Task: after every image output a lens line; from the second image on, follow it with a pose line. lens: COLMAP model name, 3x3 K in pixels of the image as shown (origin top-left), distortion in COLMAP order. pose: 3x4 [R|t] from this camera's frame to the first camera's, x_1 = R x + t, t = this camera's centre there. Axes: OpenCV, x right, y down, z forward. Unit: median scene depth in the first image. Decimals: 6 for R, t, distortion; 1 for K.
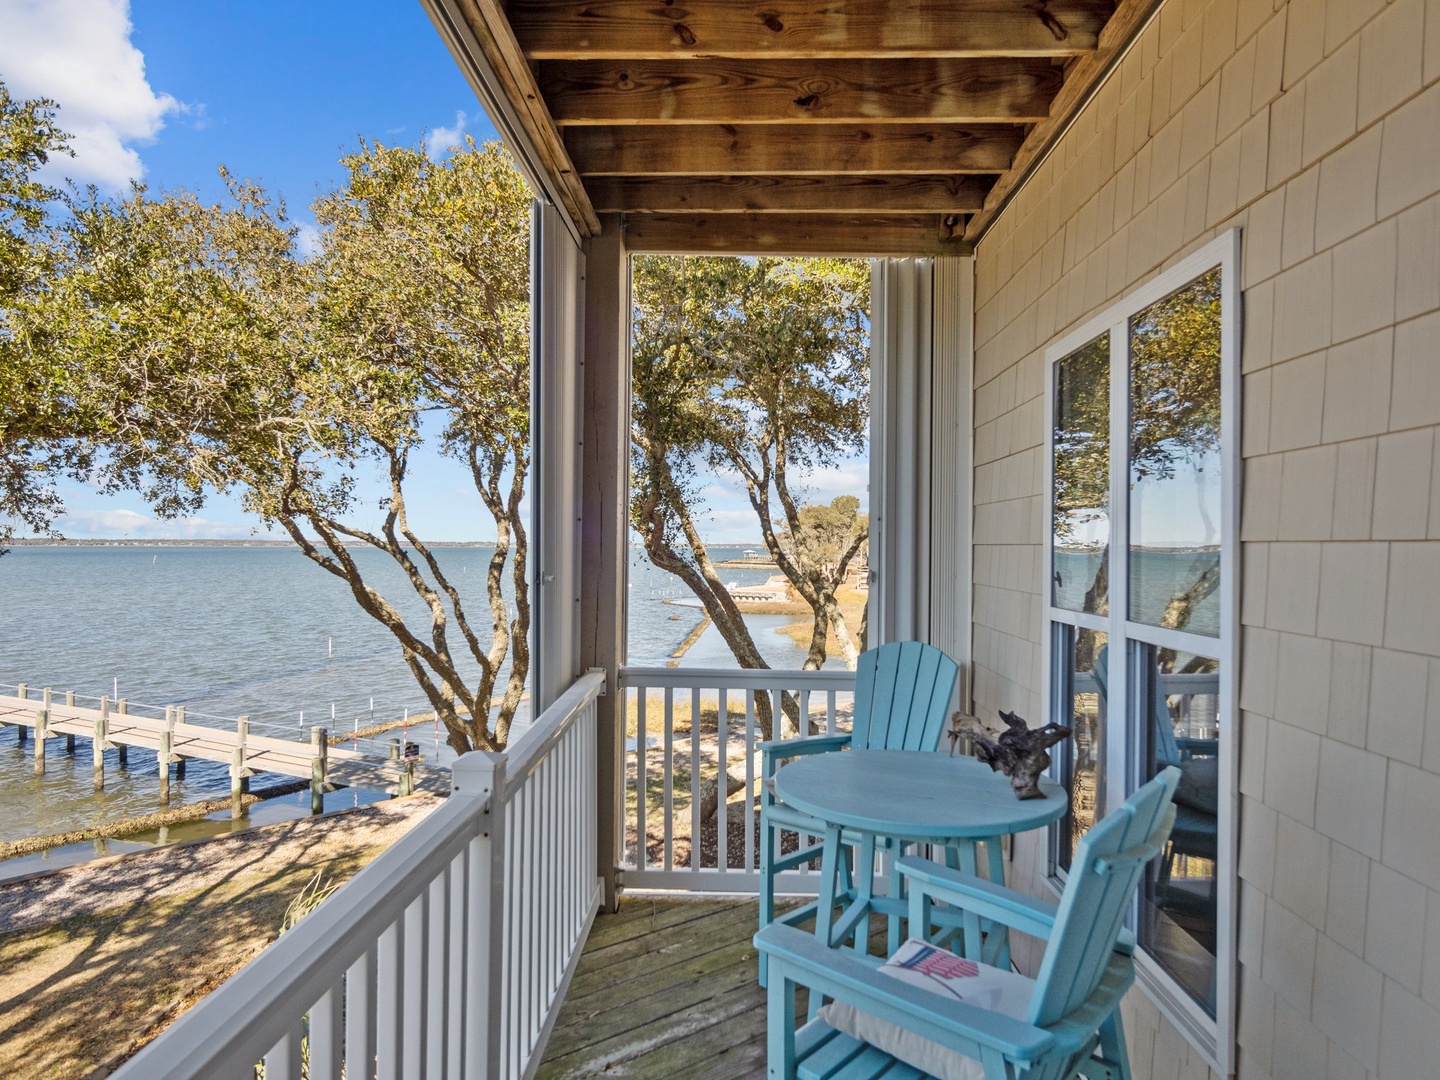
lens RADIAL K [[908.4, 0, 720.0], [0, 908.4, 540.0], [0, 0, 1]] dist [0.000748, 0.041086]
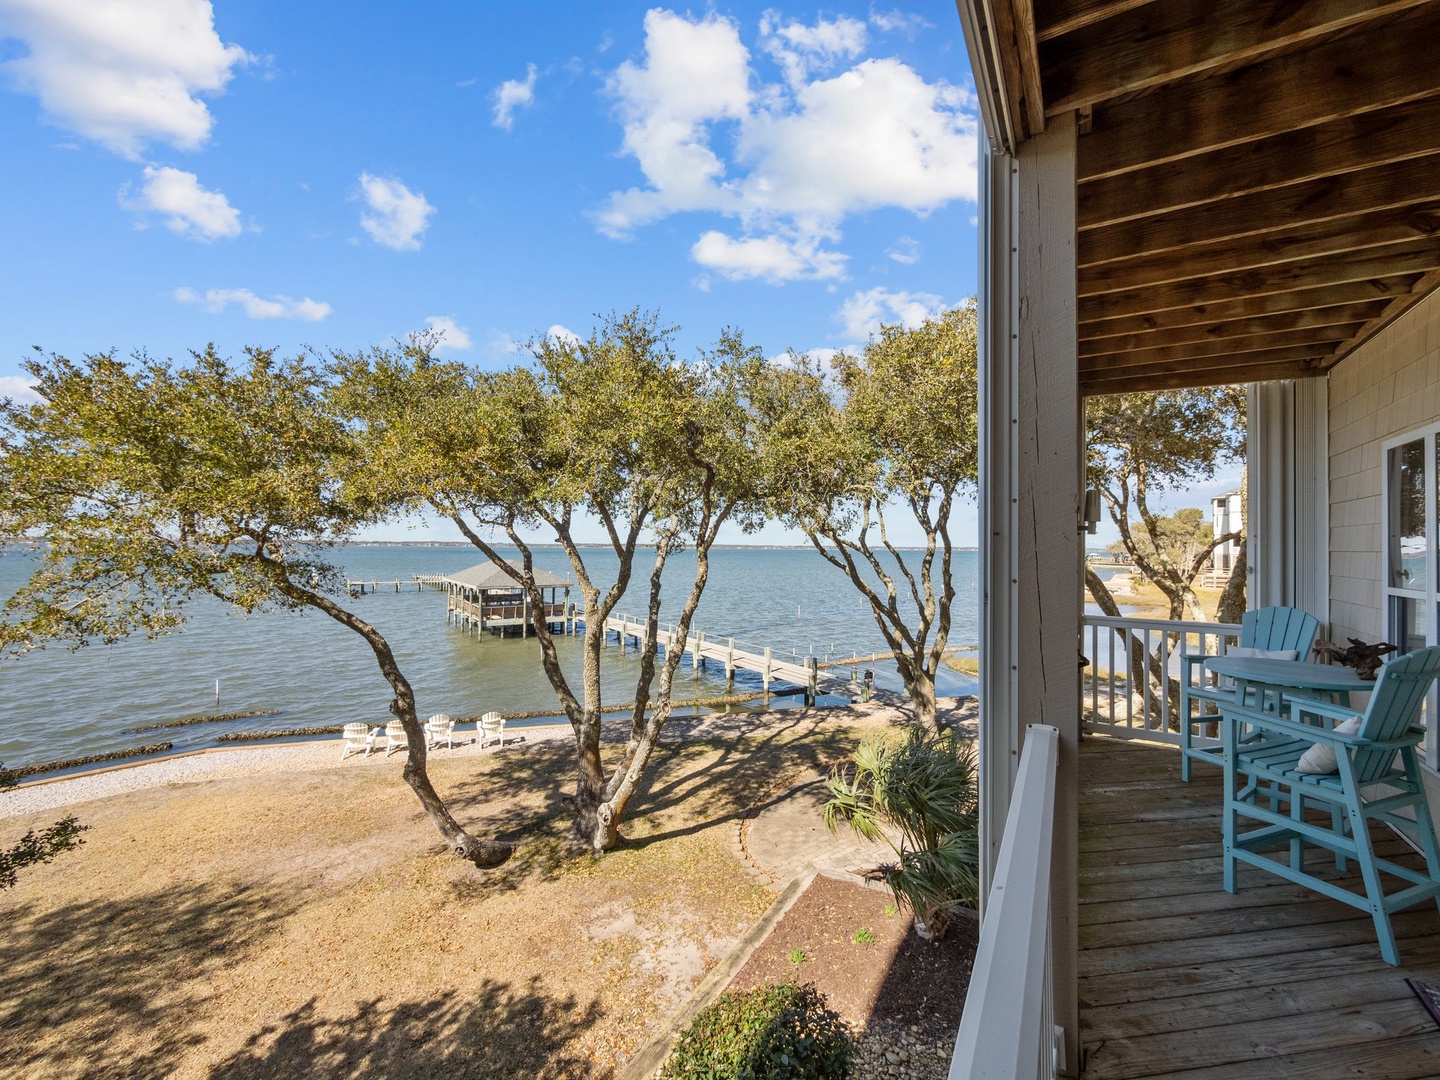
lens RADIAL K [[610.2, 0, 748.2], [0, 610.2, 535.8], [0, 0, 1]] dist [0.011757, -0.000219]
pose [[0.884427, -0.006980, -0.466626, -0.026867], [-0.000143, 0.999884, -0.015227, -0.001193], [0.466679, 0.013534, 0.884323, -0.098366]]
